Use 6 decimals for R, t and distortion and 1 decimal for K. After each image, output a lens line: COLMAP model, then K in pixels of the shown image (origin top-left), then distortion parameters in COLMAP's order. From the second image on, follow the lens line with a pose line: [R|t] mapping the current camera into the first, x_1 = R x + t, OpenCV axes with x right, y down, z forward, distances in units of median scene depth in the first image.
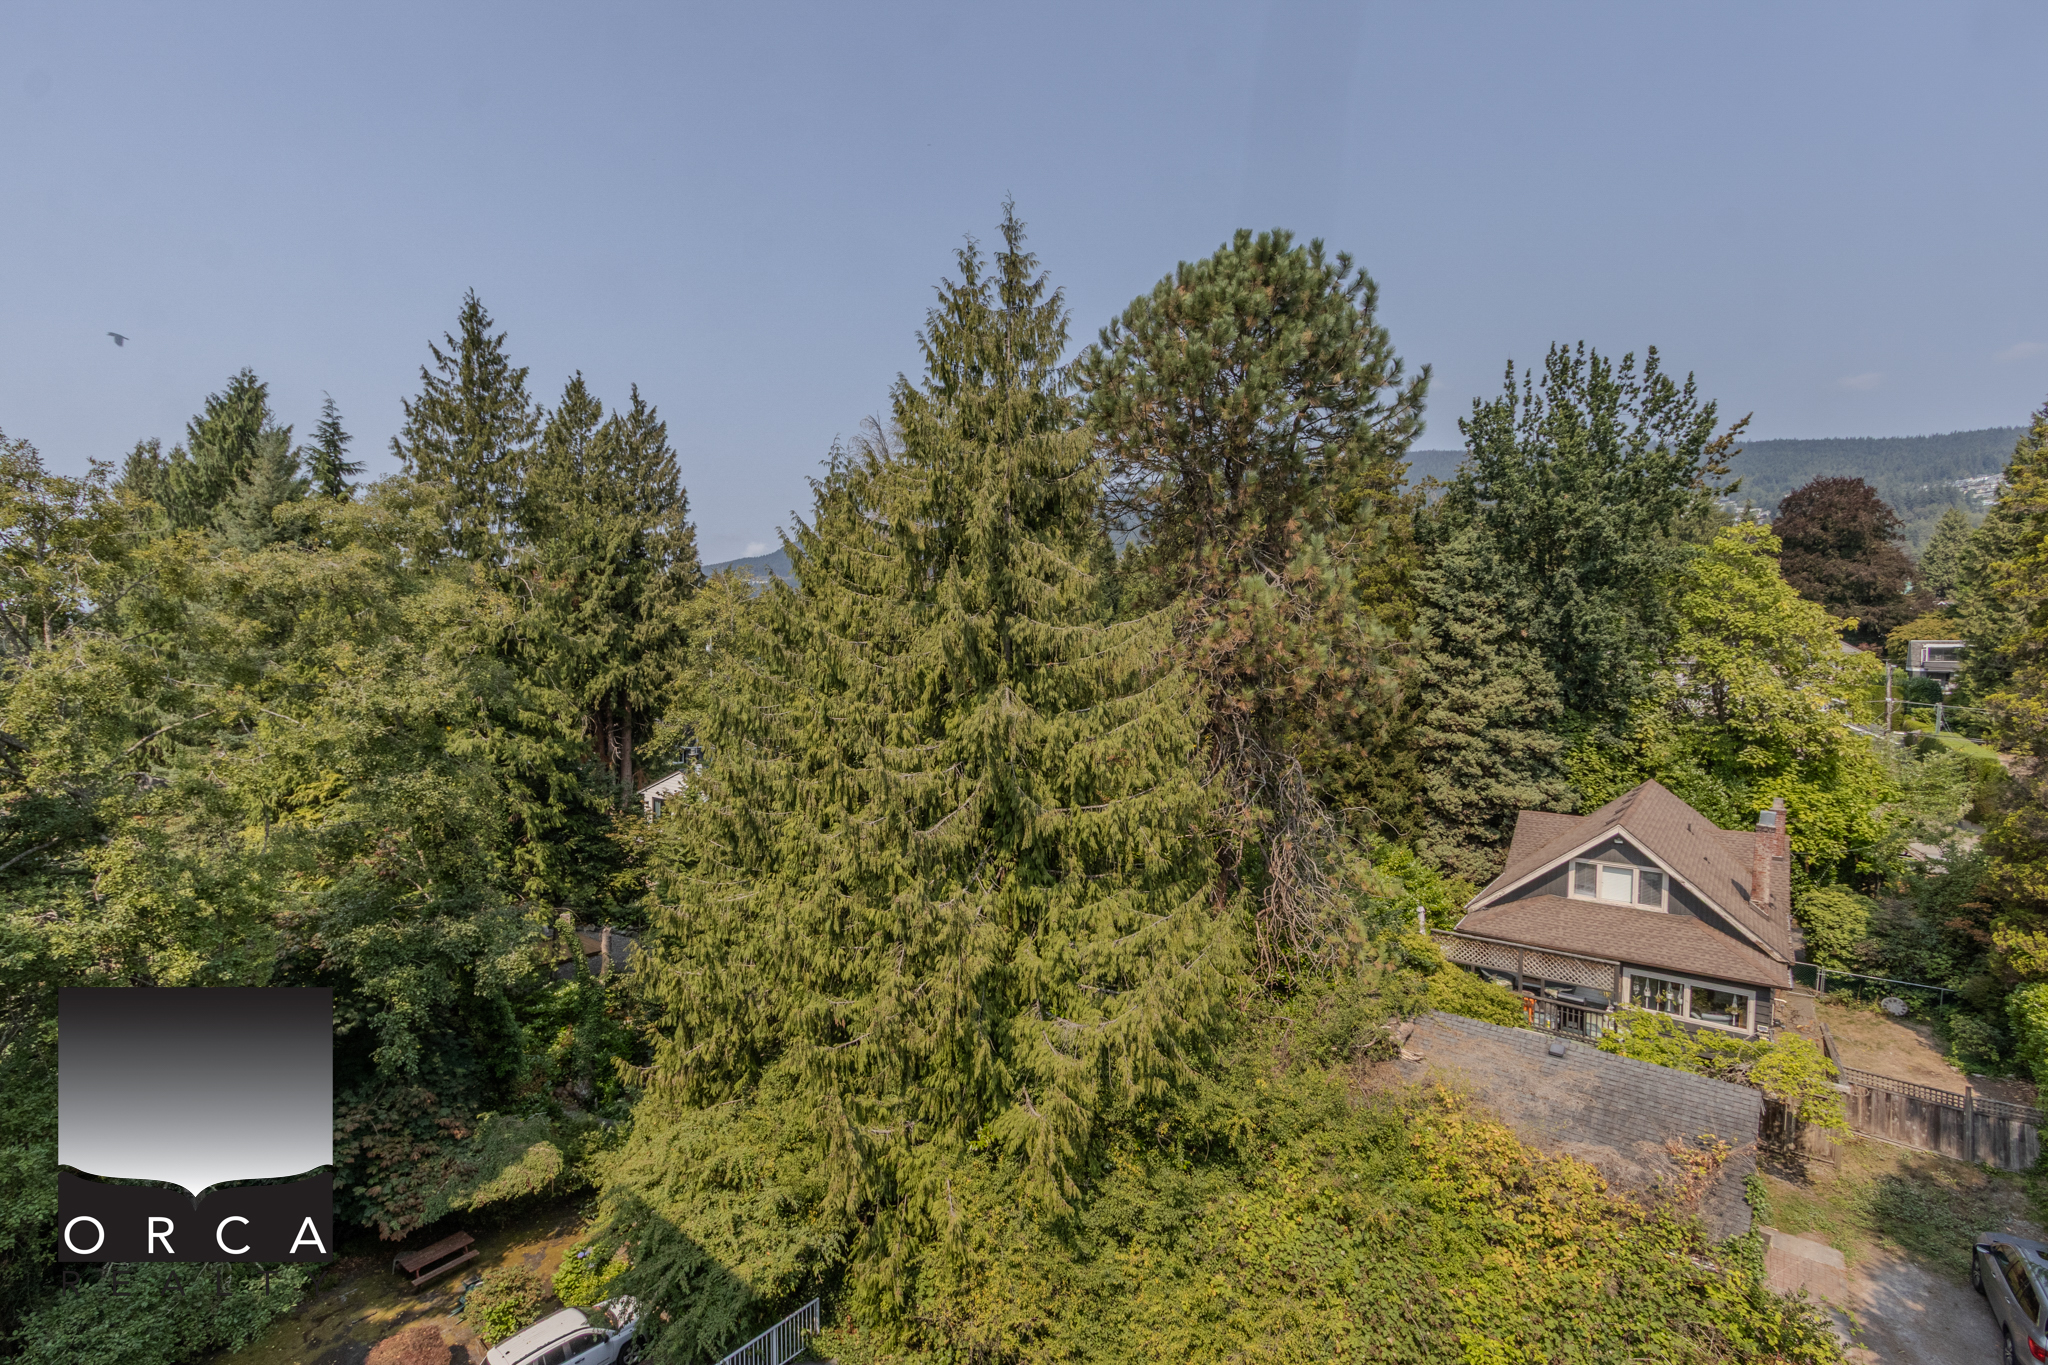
lens RADIAL K [[932.0, 0, 1002.1], [0, 932.0, 691.2], [0, 0, 1]] dist [0.005812, -0.001696]
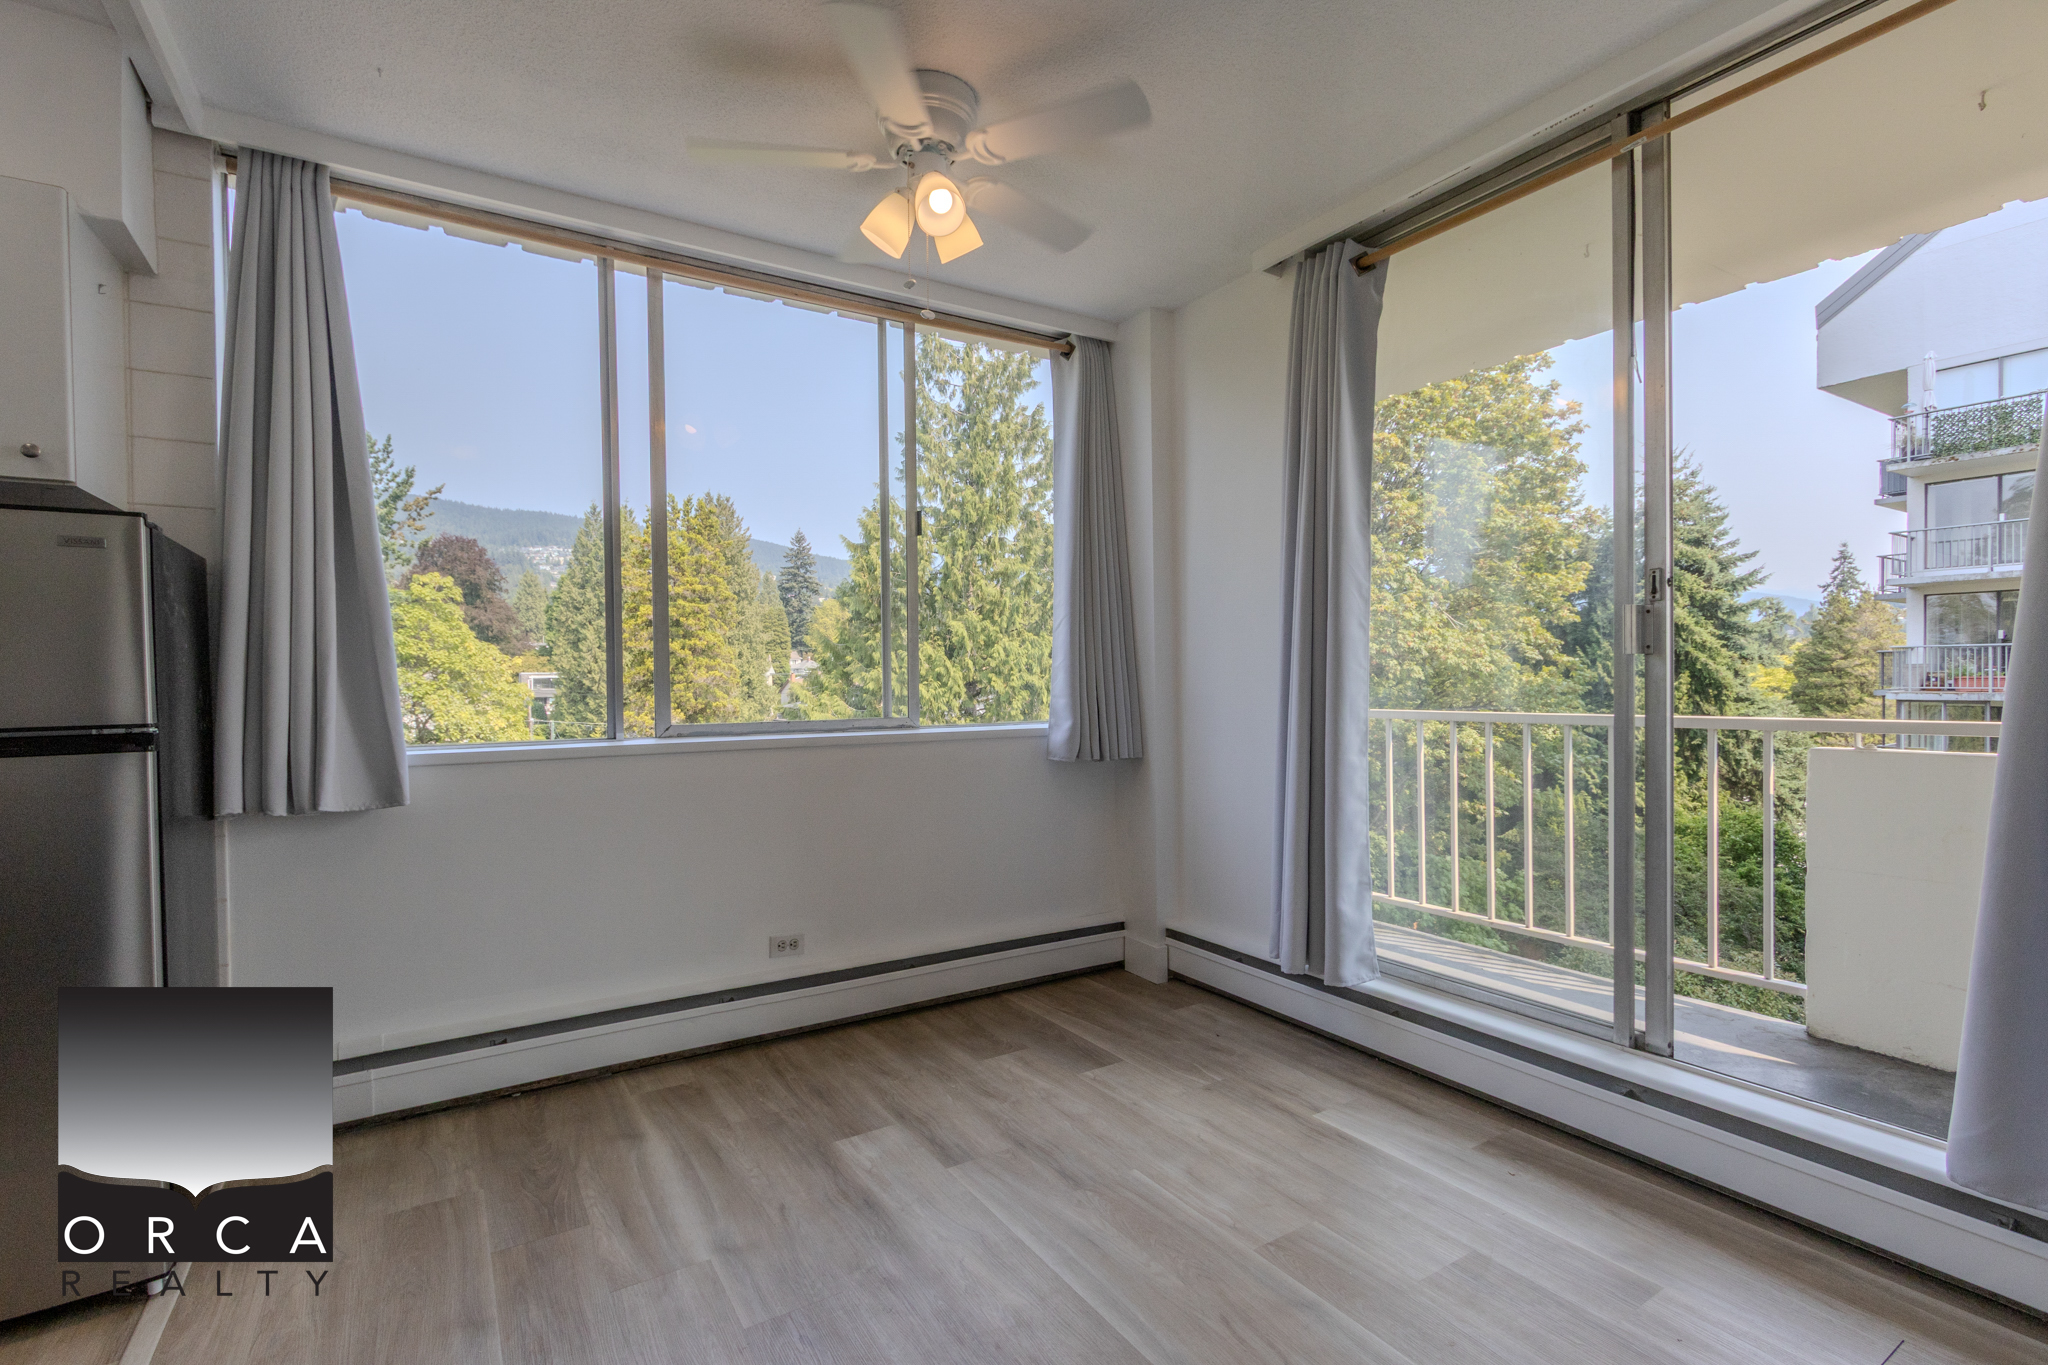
lens RADIAL K [[932.0, 0, 1000.7], [0, 932.0, 691.5], [0, 0, 1]] dist [0.005812, -0.001696]
pose [[0.300561, -0.022220, 0.953504, -0.110798], [0.053978, 0.998523, 0.006254, -0.003356], [-0.952234, 0.049589, 0.301317, -0.012780]]
